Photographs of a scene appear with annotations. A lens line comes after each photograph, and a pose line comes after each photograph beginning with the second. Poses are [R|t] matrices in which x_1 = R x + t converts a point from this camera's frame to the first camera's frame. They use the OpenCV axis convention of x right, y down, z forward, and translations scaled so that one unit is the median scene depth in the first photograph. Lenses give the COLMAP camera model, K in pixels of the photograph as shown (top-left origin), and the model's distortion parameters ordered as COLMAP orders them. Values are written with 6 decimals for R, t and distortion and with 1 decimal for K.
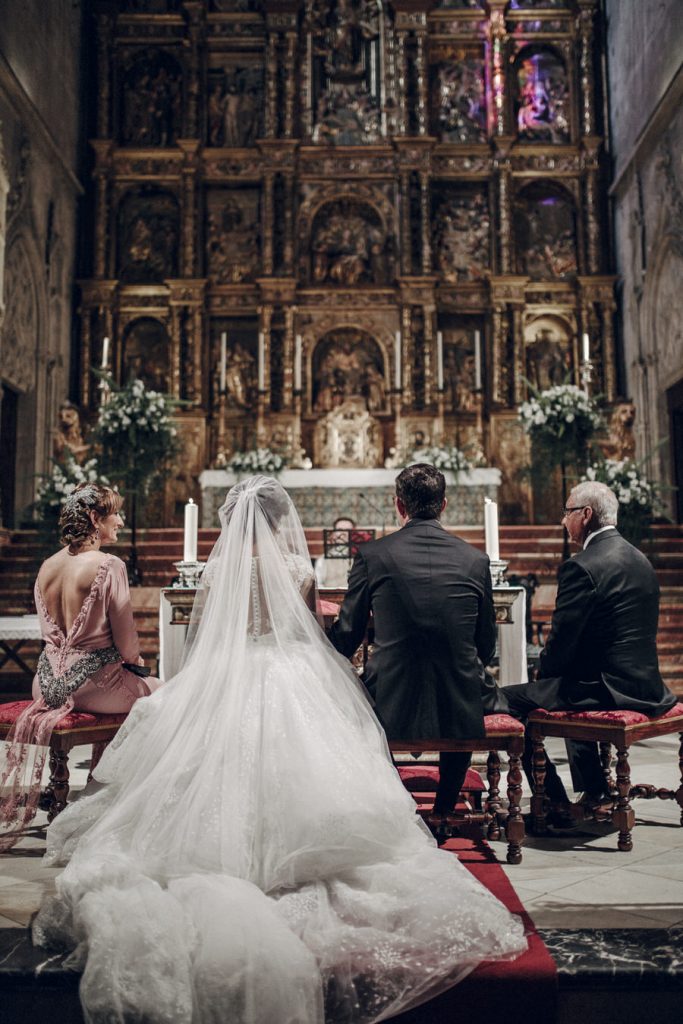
lens RADIAL K [[950.0, 0, 345.0], [0, 950.0, 564.9], [0, 0, 1]] dist [-0.004478, 0.013891]
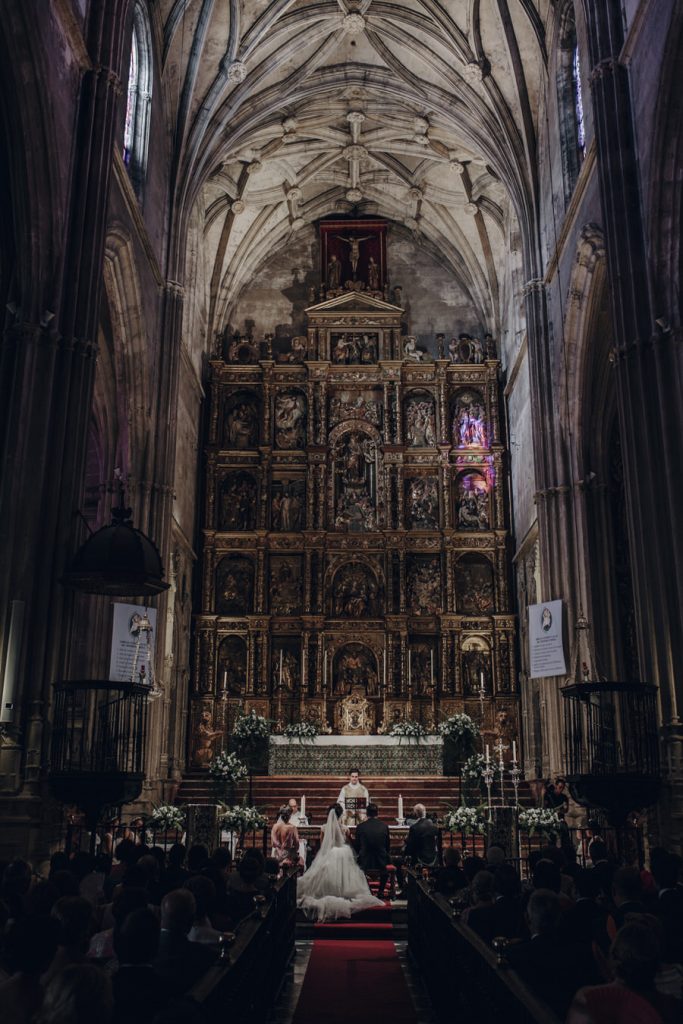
lens RADIAL K [[950.0, 0, 345.0], [0, 950.0, 564.9], [0, 0, 1]] dist [-0.004478, 0.013891]
pose [[0.999942, 0.008022, -0.007225, -0.003373], [-0.009259, 0.981380, -0.191852, -0.064564], [0.005552, 0.191907, 0.981397, -0.641831]]
